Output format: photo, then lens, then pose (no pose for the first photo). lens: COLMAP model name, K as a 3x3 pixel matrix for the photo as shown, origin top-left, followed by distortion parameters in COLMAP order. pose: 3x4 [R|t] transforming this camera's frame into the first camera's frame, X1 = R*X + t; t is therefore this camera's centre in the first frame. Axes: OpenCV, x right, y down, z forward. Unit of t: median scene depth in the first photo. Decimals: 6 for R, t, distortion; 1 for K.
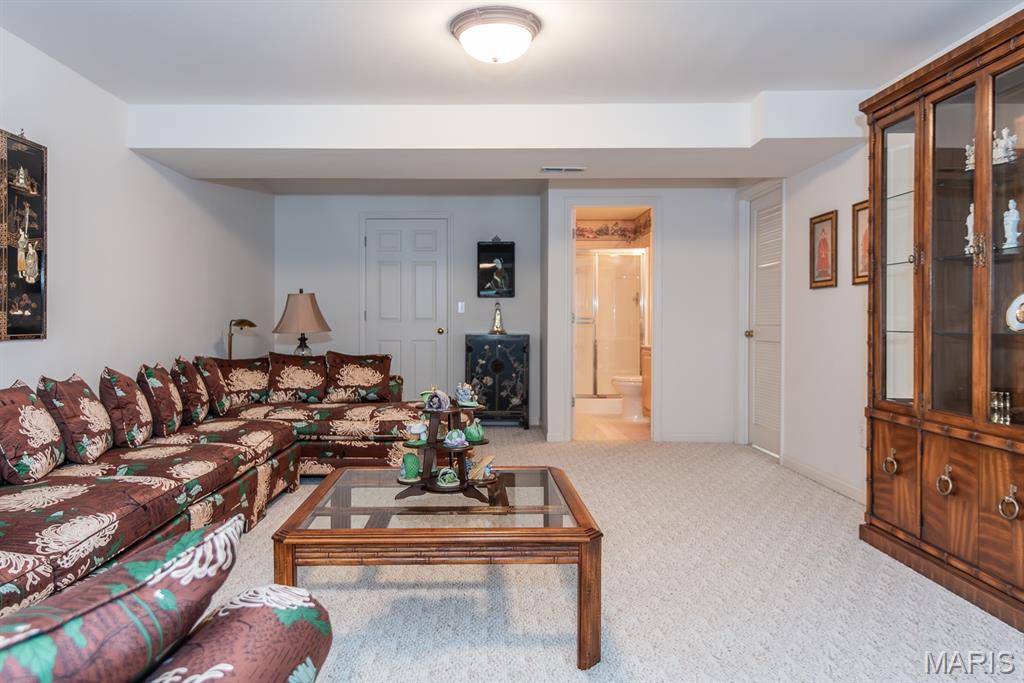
lens RADIAL K [[696.6, 0, 456.8], [0, 696.6, 322.7], [0, 0, 1]] dist [0.017986, -0.007254]
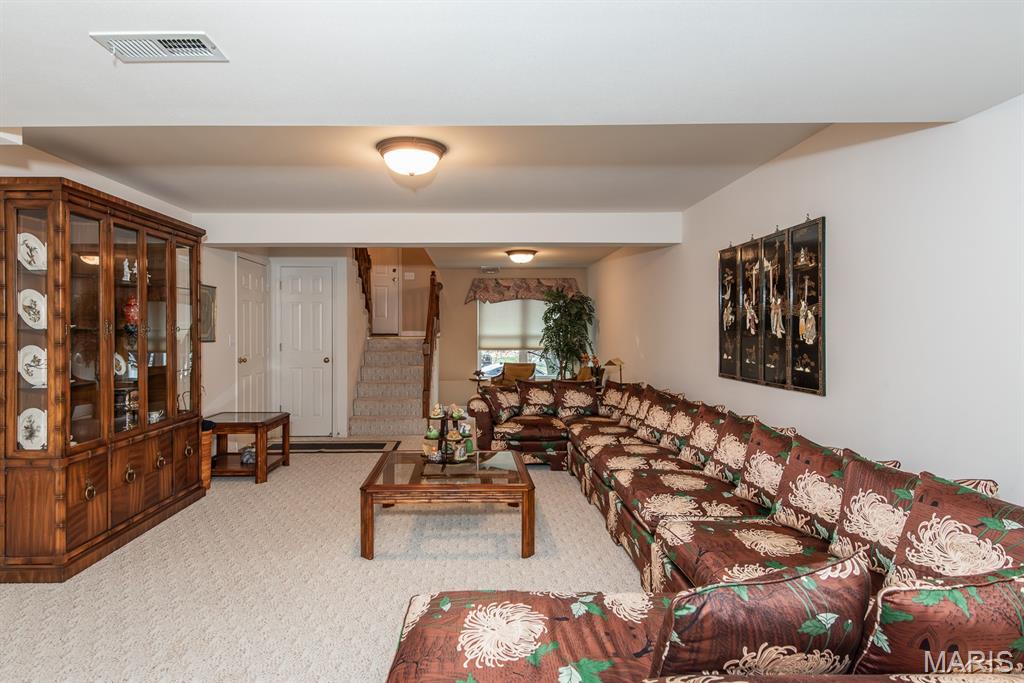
lens RADIAL K [[550.5, 0, 482.1], [0, 550.5, 335.1], [0, 0, 1]] dist [0.015910, -0.007744]
pose [[-0.998722, -0.001051, -0.050531, -0.017689], [-0.001457, 0.999967, 0.008000, -0.059166], [0.050521, 0.008063, -0.998690, 1.424213]]
